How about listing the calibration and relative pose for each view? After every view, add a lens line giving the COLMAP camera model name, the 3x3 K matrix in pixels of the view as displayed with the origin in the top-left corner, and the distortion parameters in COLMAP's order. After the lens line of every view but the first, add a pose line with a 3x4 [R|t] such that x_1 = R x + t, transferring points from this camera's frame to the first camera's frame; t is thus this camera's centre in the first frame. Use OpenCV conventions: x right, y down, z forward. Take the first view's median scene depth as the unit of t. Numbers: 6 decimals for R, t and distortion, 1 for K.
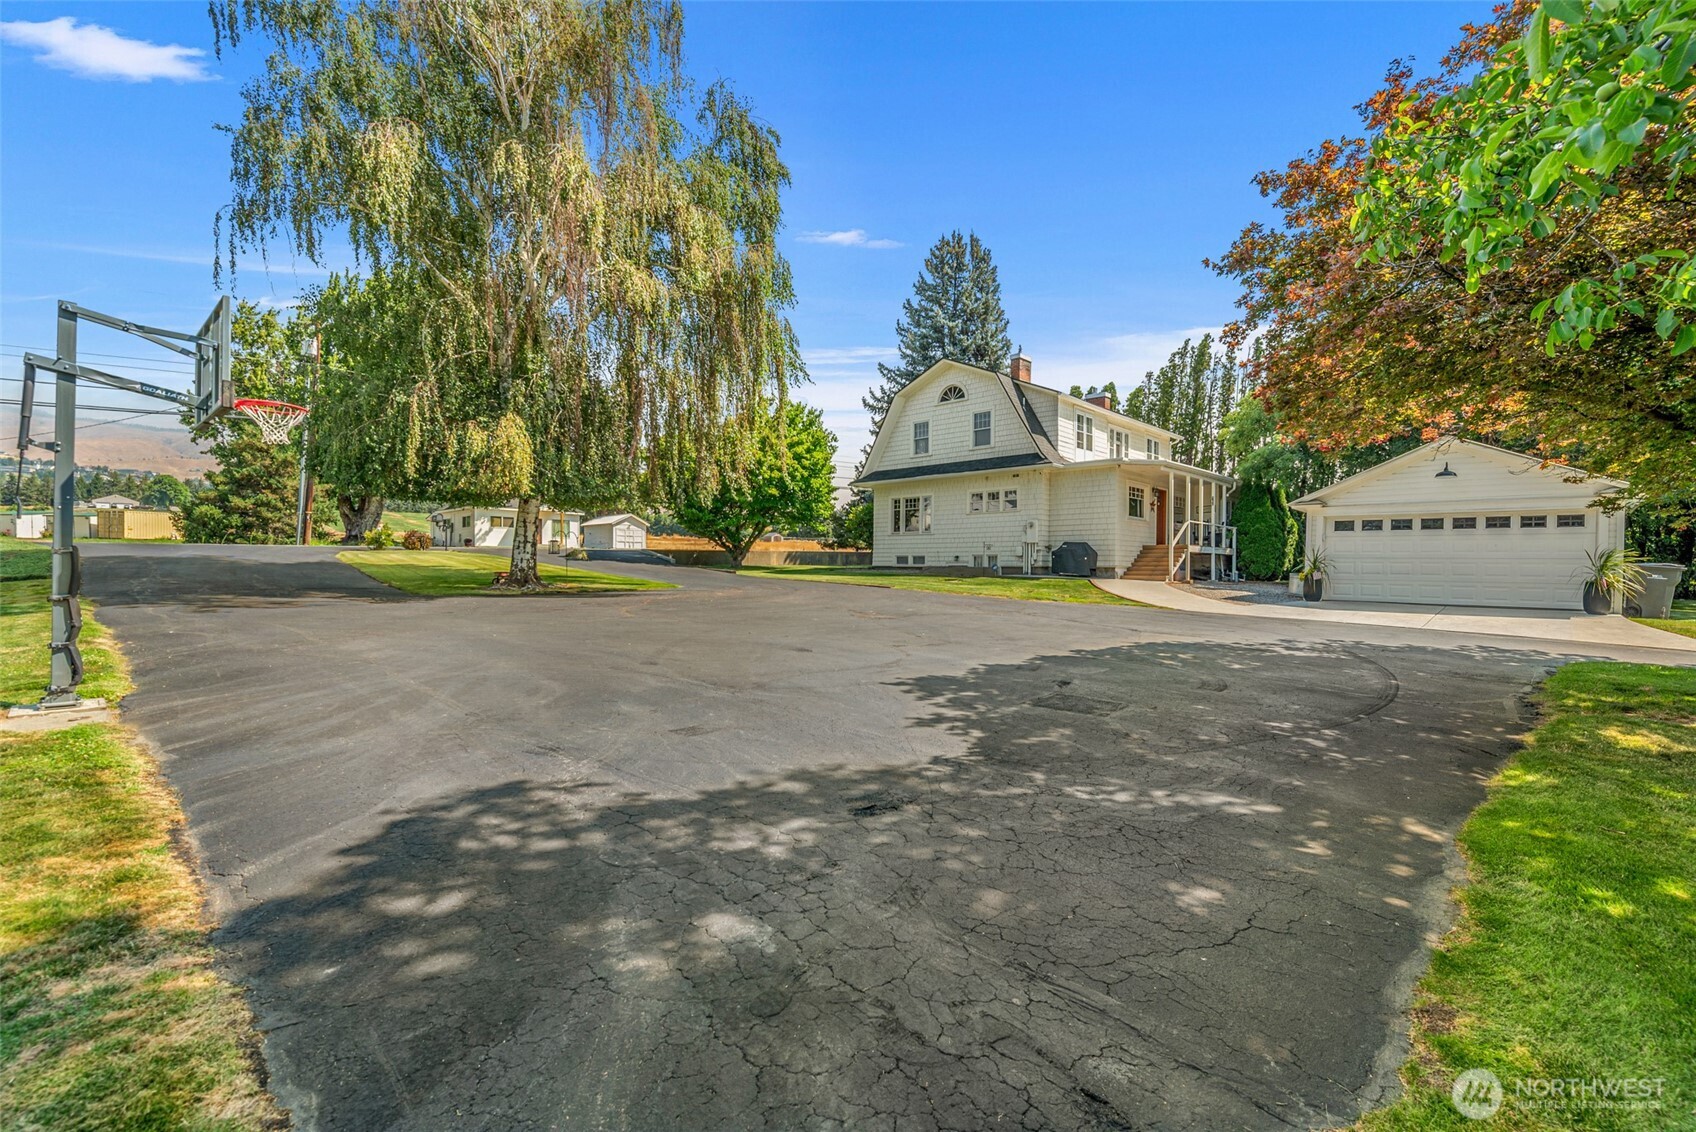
lens RADIAL K [[734.5, 0, 853.1], [0, 734.5, 573.1], [0, 0, 1]] dist [0.002363, -0.000178]
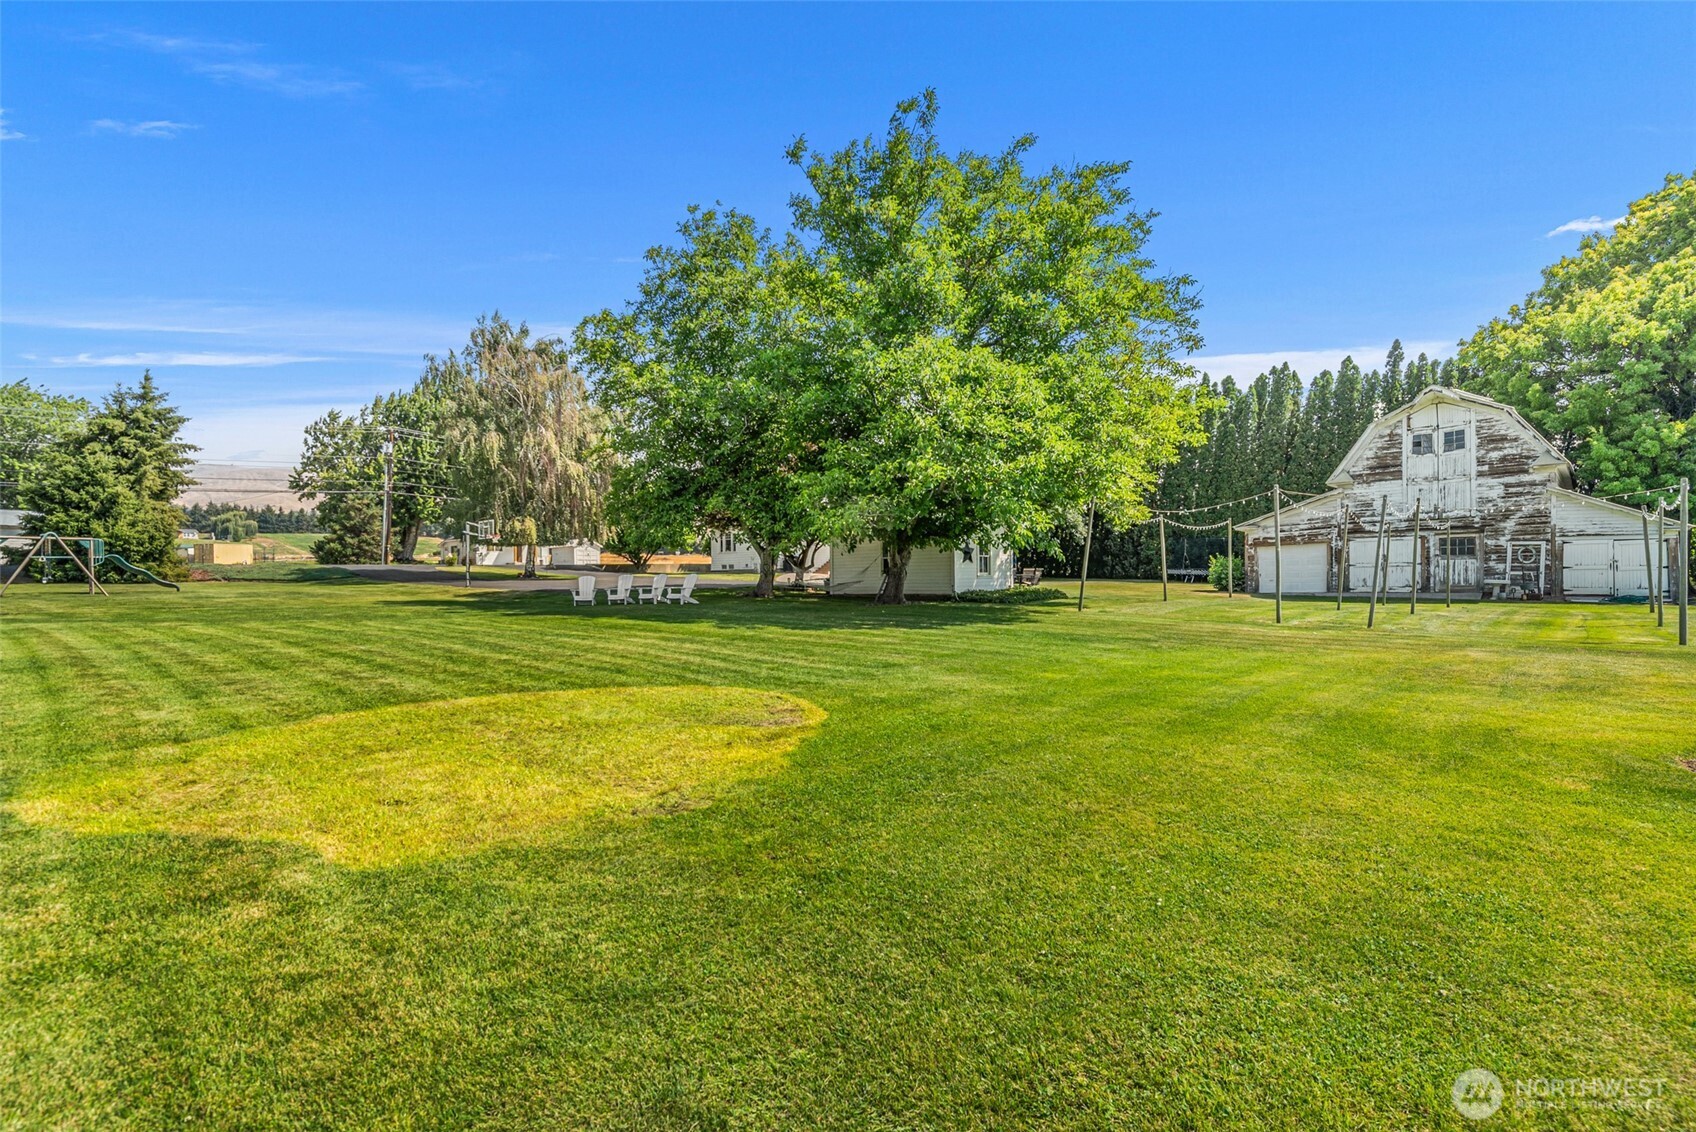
lens RADIAL K [[767.5, 0, 852.3], [0, 767.5, 587.4], [0, 0, 1]] dist [0.001836, 0.000155]
pose [[0.999602, -0.018325, 0.021427, 0.296988], [0.018361, 0.999830, -0.001490, 0.037106], [-0.021396, 0.001882, 0.999769, -0.822825]]
